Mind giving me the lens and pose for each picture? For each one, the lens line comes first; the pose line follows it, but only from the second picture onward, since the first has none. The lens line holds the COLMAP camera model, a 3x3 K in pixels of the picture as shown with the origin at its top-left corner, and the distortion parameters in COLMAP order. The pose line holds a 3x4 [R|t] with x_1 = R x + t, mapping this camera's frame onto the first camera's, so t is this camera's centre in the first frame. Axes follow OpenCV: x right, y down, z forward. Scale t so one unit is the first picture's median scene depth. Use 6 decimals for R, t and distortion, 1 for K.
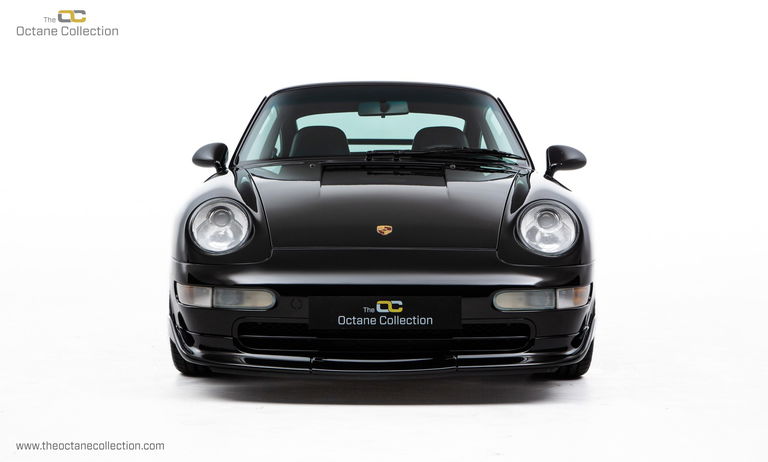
lens RADIAL K [[1464.2, 0, 383.2], [0, 1464.2, 229.5], [0, 0, 1]] dist [0.211584, 0.000000]
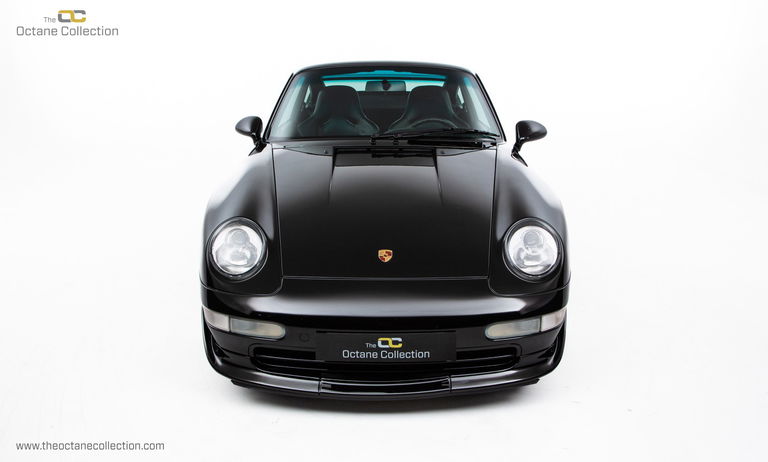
lens RADIAL K [[734.7, 0, 388.6], [0, 734.7, 232.9], [0, 0, 1]] dist [-0.054405, 0.000000]
pose [[0.999990, -0.004226, -0.001331, 0.004175], [0.004424, 0.968639, 0.248434, -0.151904], [0.000239, -0.248437, 0.968648, 0.471389]]
